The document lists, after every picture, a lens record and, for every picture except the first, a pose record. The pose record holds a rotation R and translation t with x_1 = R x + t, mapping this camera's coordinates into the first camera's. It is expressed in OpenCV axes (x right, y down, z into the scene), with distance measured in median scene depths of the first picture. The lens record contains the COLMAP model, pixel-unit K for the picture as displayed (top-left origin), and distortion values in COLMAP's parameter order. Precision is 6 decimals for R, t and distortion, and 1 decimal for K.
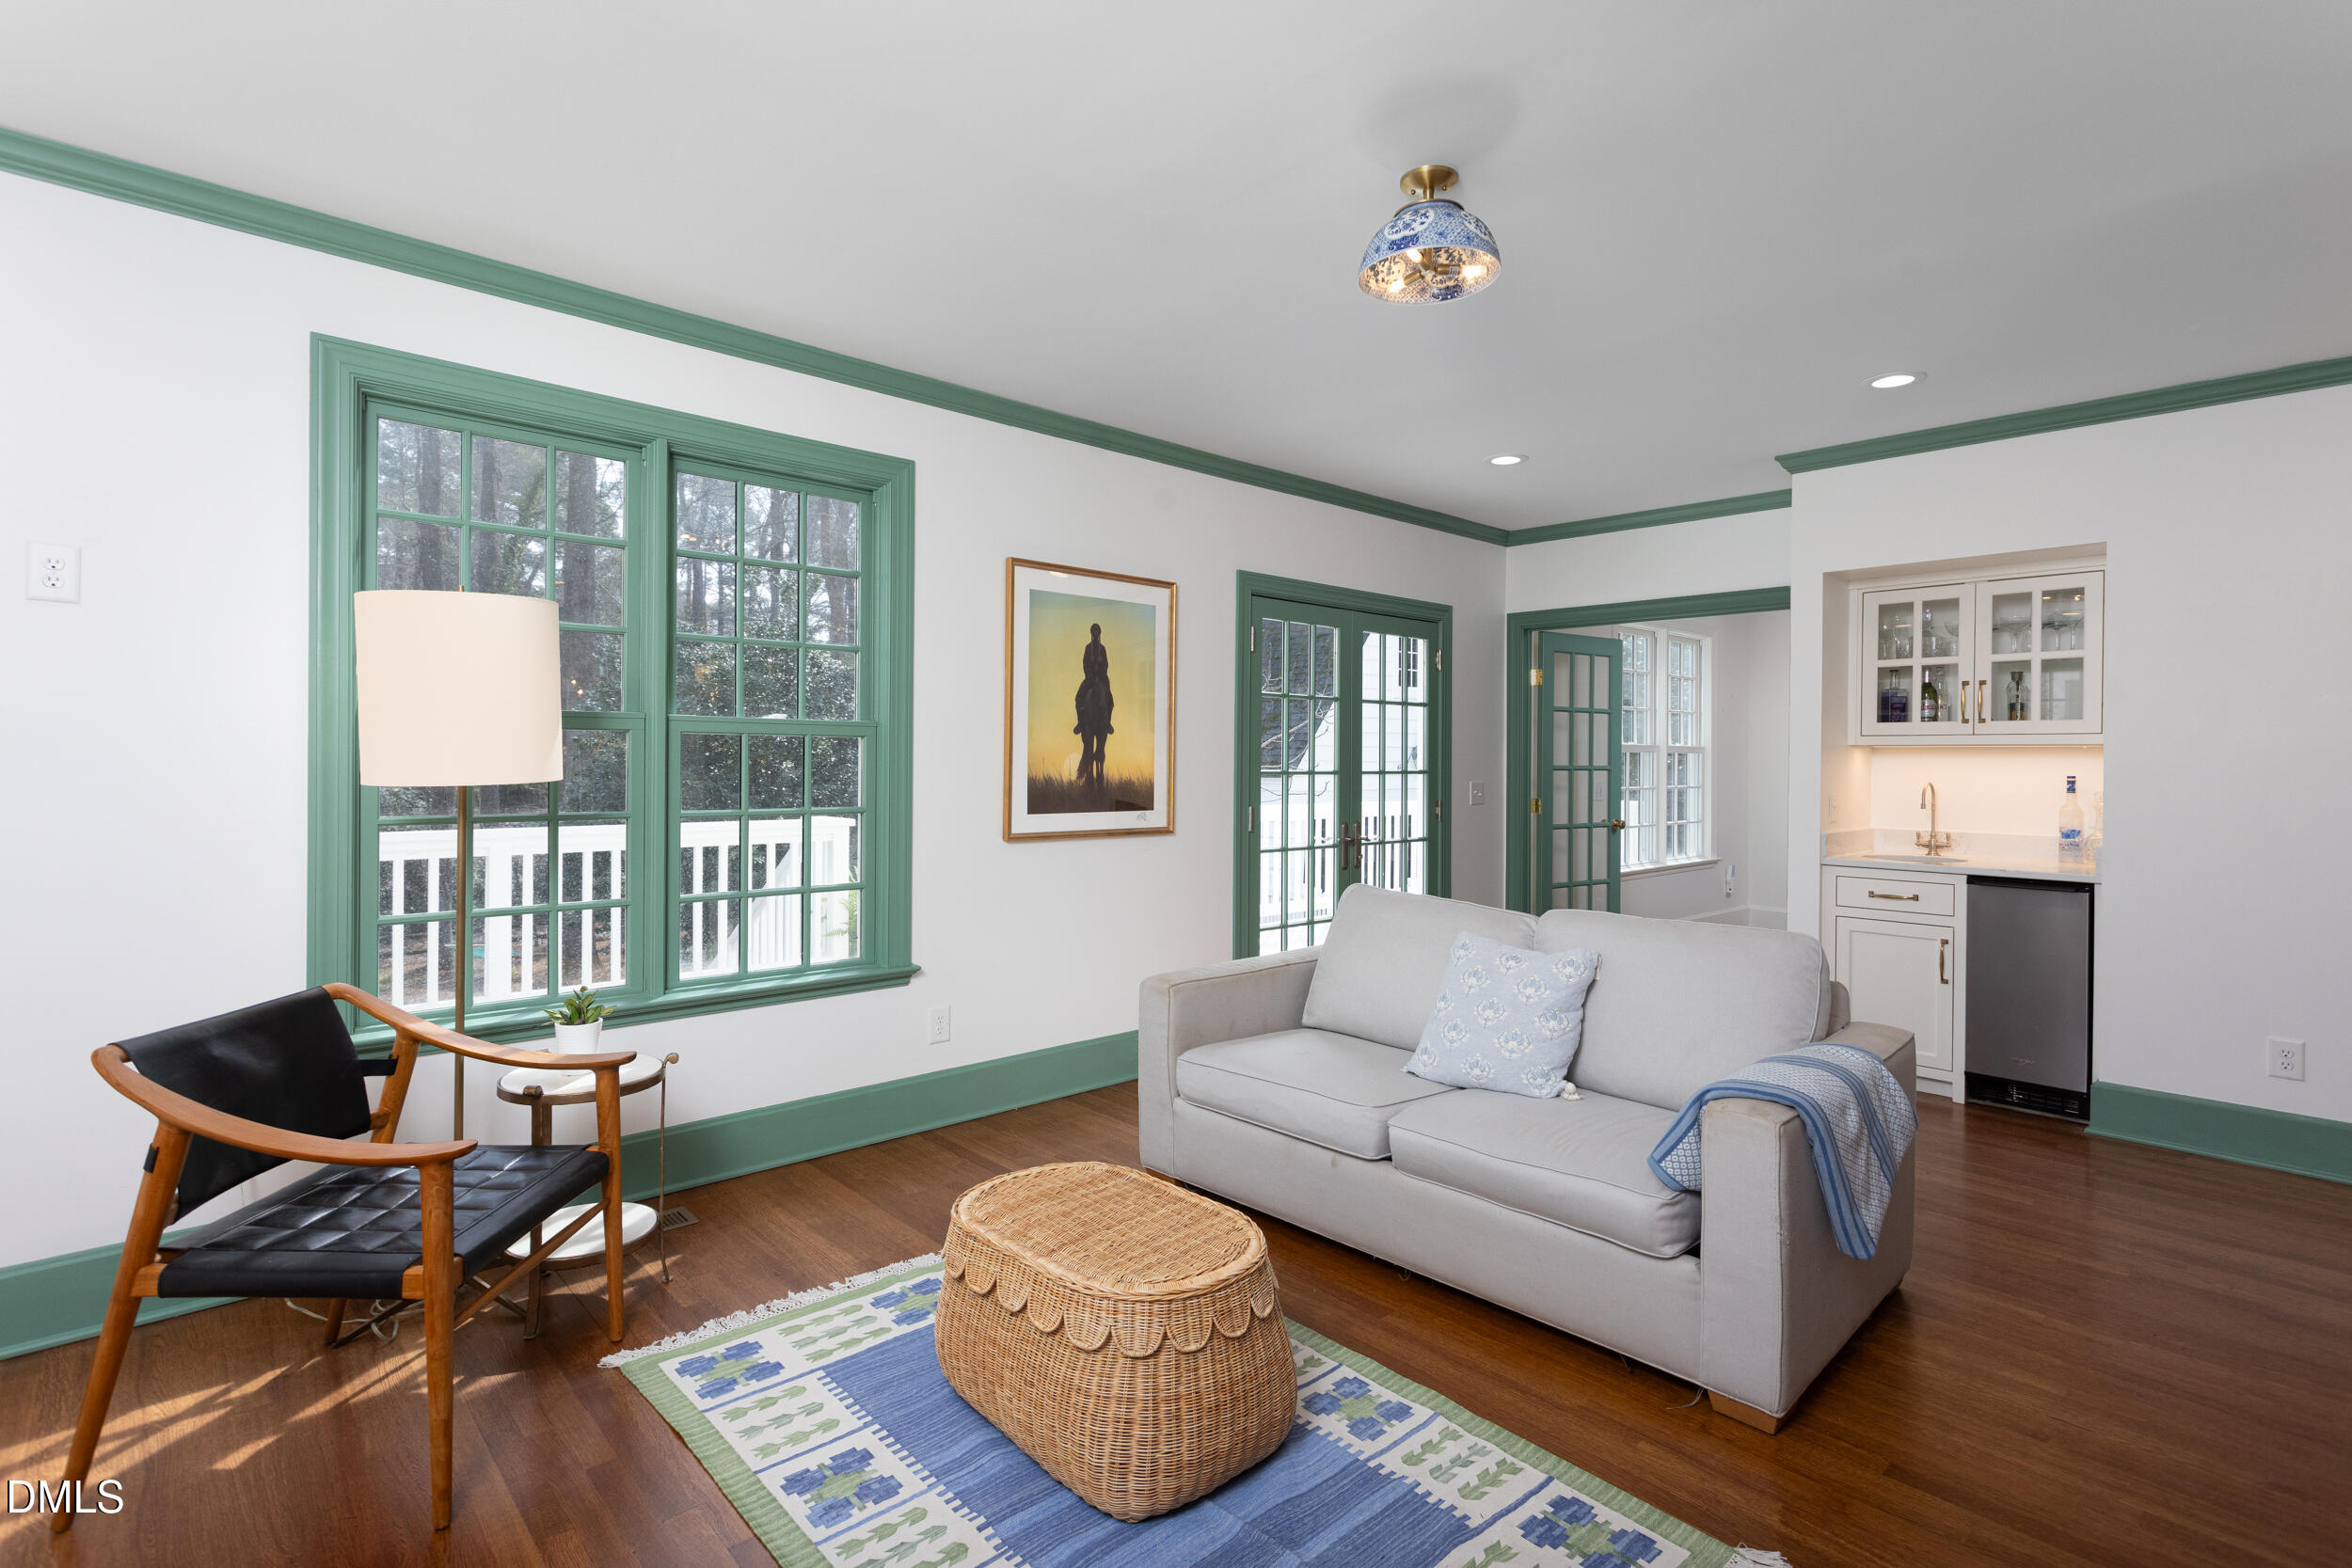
lens RADIAL K [[1119.4, 0, 1186.1], [0, 1119.4, 773.7], [0, 0, 1]] dist [0.005597, 0.001197]
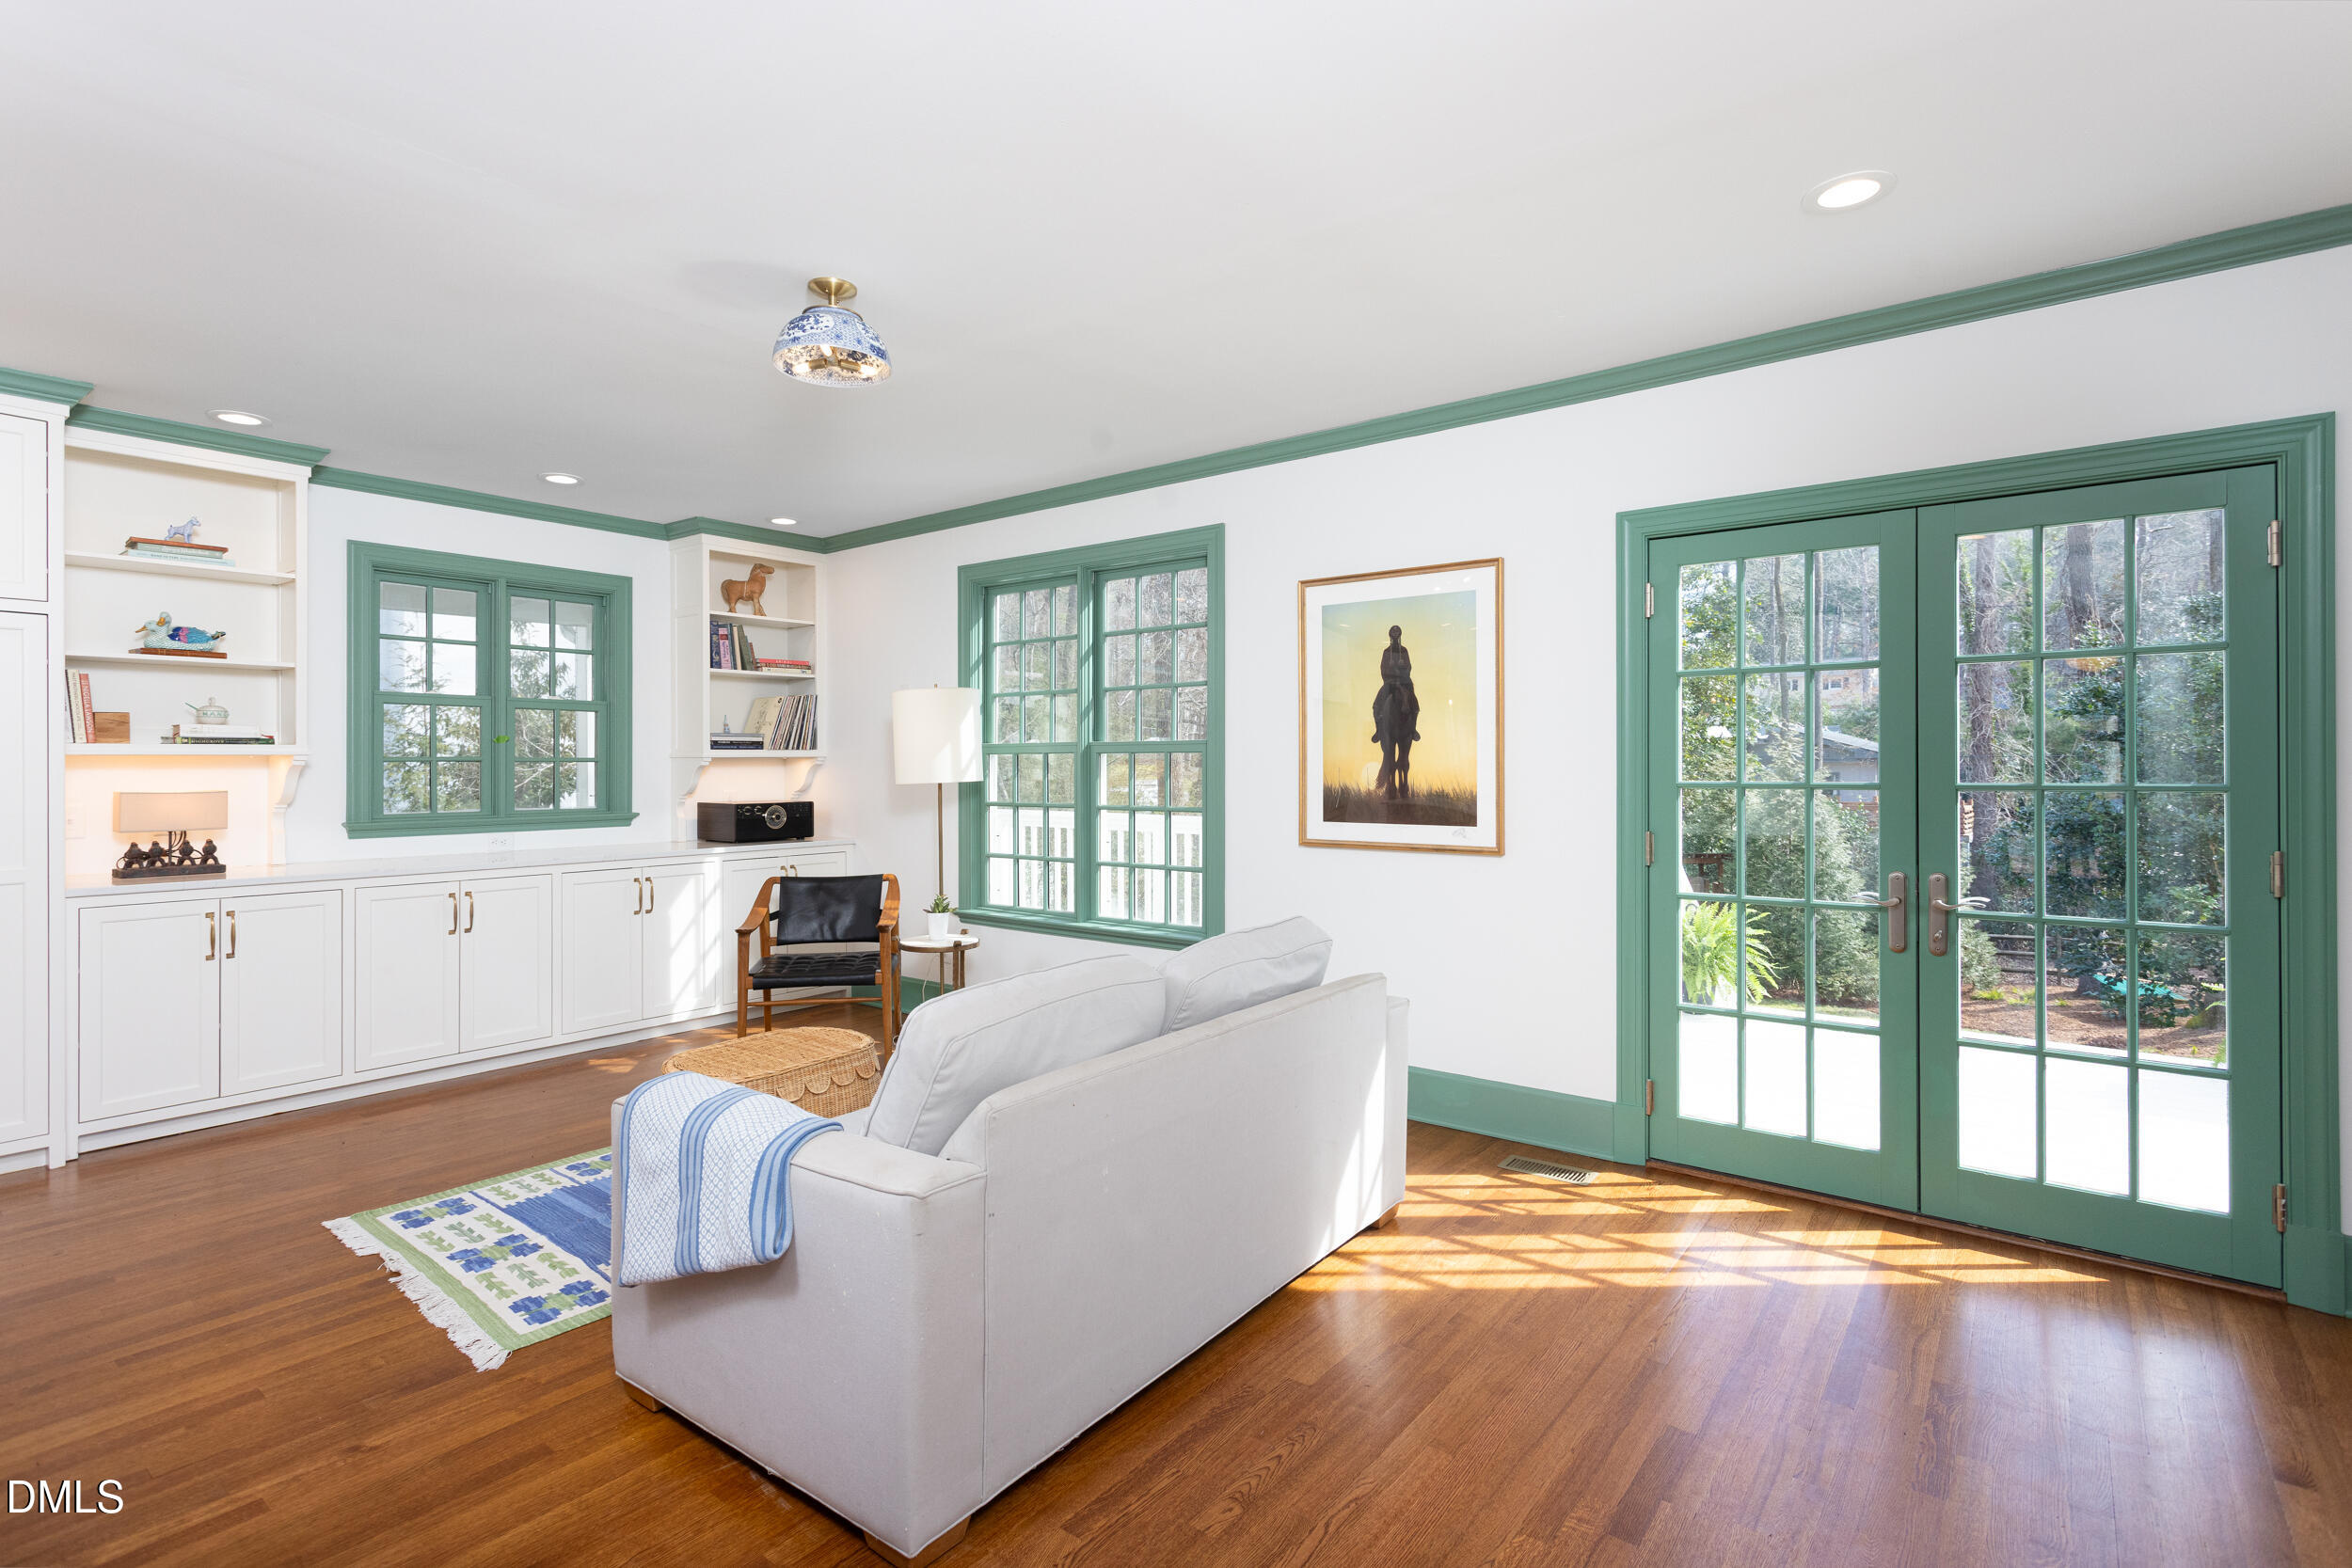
lens RADIAL K [[1119.4, 0, 1156.9], [0, 1119.4, 767.6], [0, 0, 1]] dist [0.005597, 0.001197]
pose [[0.149914, 0.000783, -0.988699, 0.856466], [-0.001506, 0.999999, 0.000564, -0.014496], [0.988698, 0.001405, 0.149915, 0.683026]]
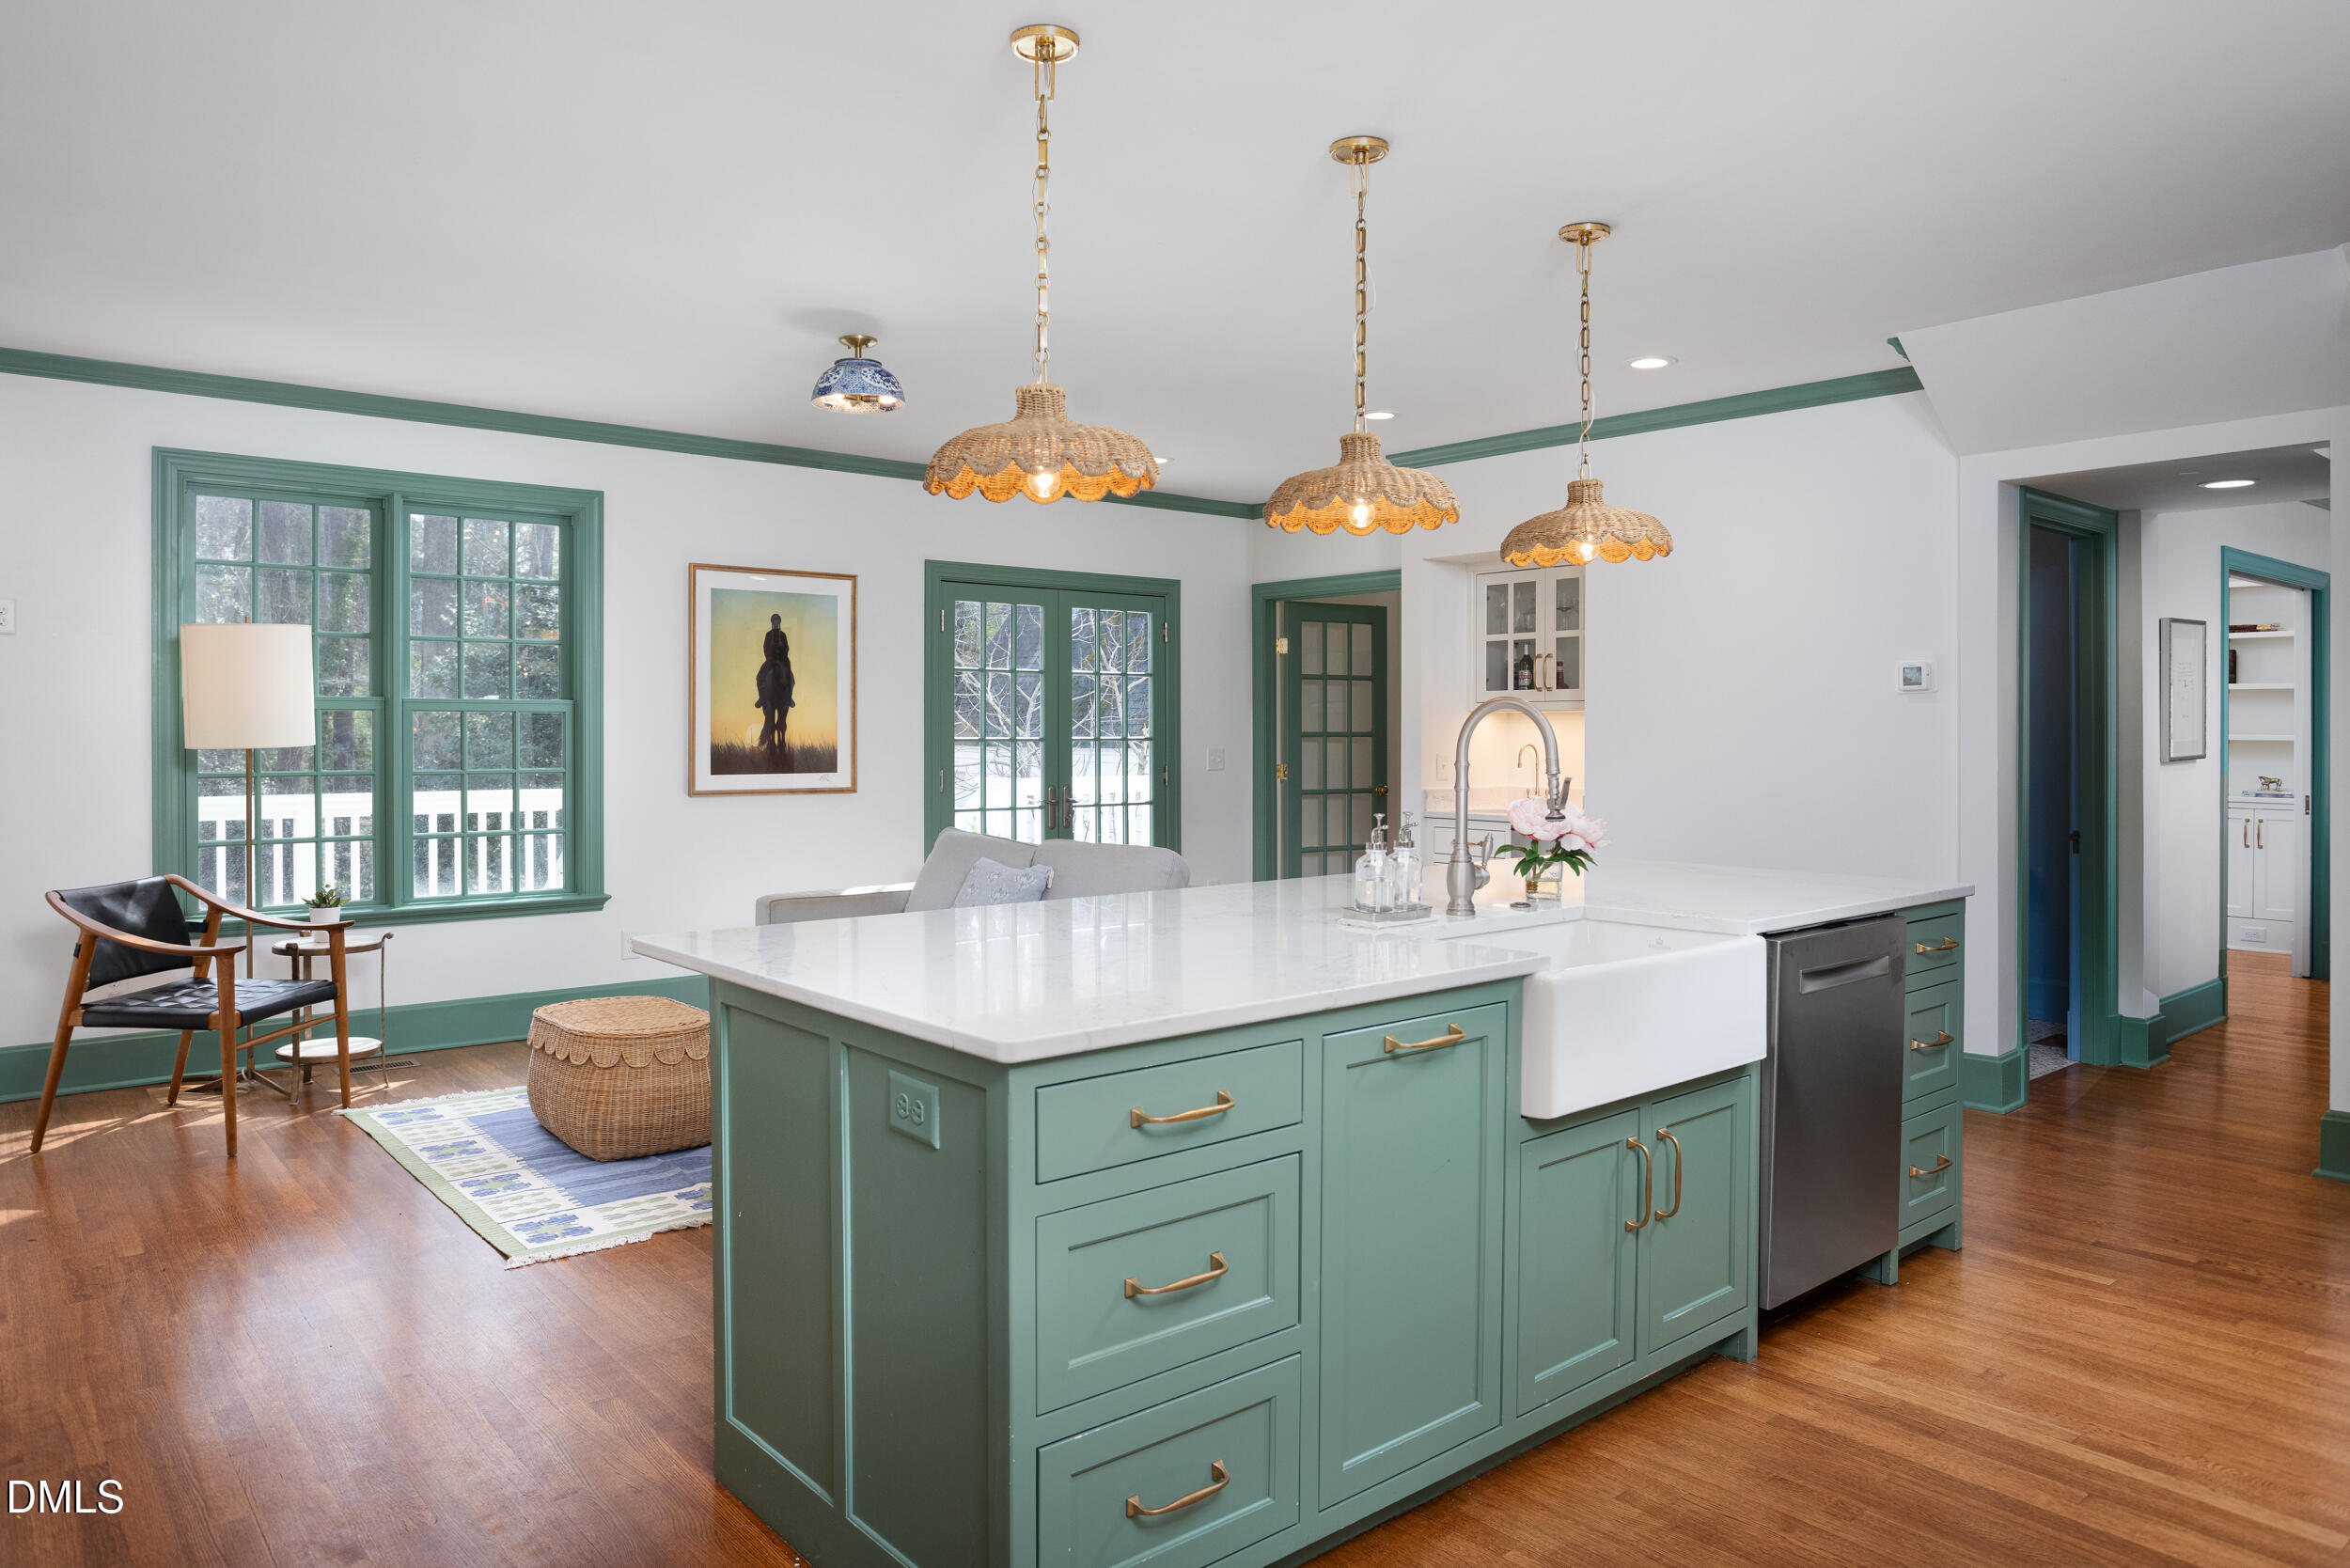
lens RADIAL K [[1530.5, 0, 1155.6], [0, 1530.5, 761.4], [0, 0, 1]] dist [-0.007270, 0.003039]
pose [[0.997290, -0.005795, -0.073347, 0.451584], [0.006175, 0.999969, 0.004955, 0.016370], [0.073316, -0.005394, 0.997294, -0.599671]]
